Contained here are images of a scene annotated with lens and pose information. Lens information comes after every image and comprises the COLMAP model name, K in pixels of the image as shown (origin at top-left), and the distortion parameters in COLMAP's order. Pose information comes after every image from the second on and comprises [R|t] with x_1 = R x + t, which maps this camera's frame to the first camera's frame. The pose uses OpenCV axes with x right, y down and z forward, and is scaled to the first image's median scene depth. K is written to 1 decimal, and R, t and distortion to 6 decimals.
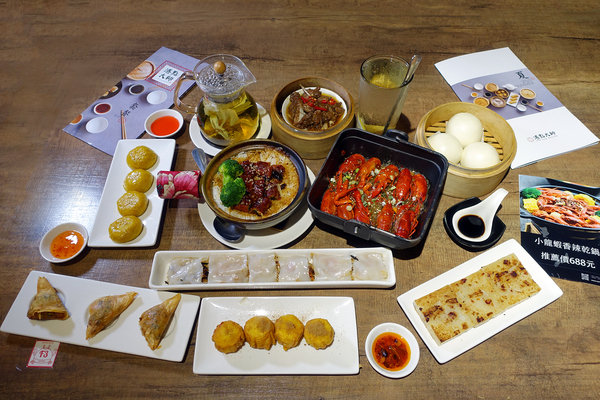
lens RADIAL K [[440.3, 0, 298.5], [0, 440.3, 195.3], [0, 0, 1]] dist [0.026446, -0.002321]
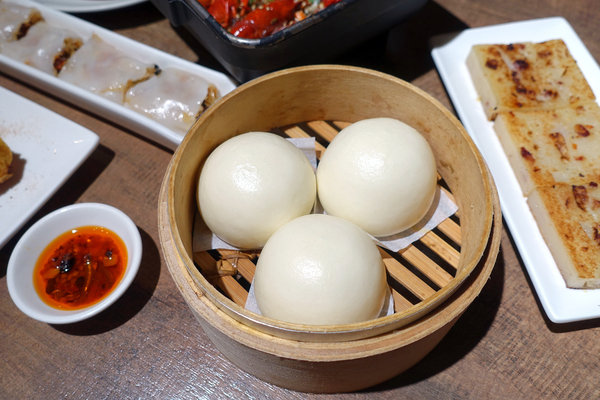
lens RADIAL K [[530.2, 0, 300.3], [0, 530.2, 198.9], [0, 0, 1]] dist [0.035316, 0.000664]
pose [[0.290998, -0.792588, 0.535840, 0.015839], [0.800740, 0.508280, 0.316965, -0.096650], [-0.523579, 0.336832, 0.782565, 0.664346]]
